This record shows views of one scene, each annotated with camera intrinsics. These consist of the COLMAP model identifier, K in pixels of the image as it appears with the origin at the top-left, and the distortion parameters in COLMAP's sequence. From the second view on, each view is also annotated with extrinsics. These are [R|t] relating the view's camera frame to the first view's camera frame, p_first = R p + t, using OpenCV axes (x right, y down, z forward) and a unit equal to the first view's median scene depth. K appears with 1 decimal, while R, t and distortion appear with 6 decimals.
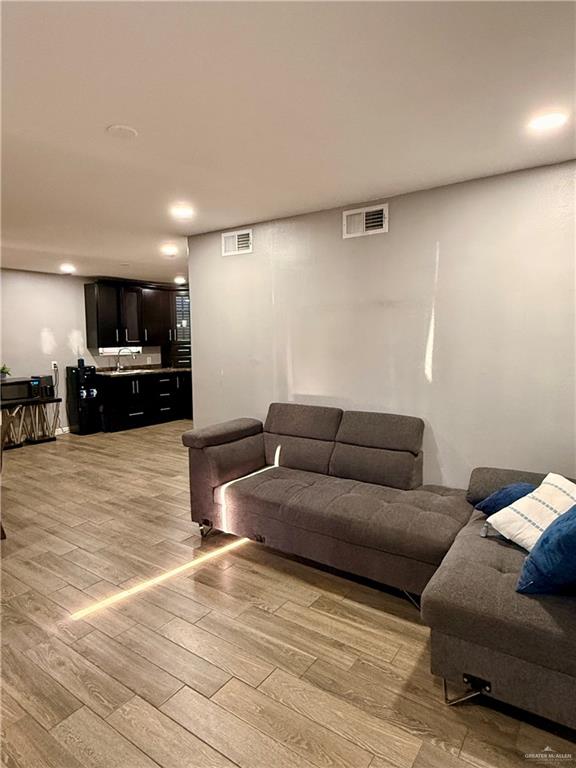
lens RADIAL K [[442.7, 0, 265.1], [0, 442.7, 378.8], [0, 0, 1]] dist [0.002544, -0.000022]
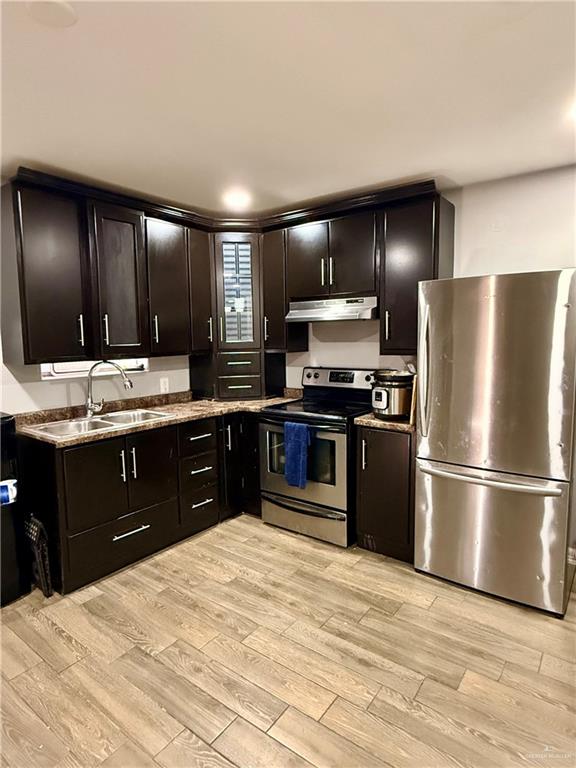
lens RADIAL K [[442.7, 0, 284.4], [0, 442.7, 382.8], [0, 0, 1]] dist [0.002544, -0.000022]
pose [[0.999947, -0.010266, 0.000062, -0.149043], [0.010264, 0.999874, 0.012114, -0.052748], [-0.000186, -0.012113, 0.999927, 0.586144]]
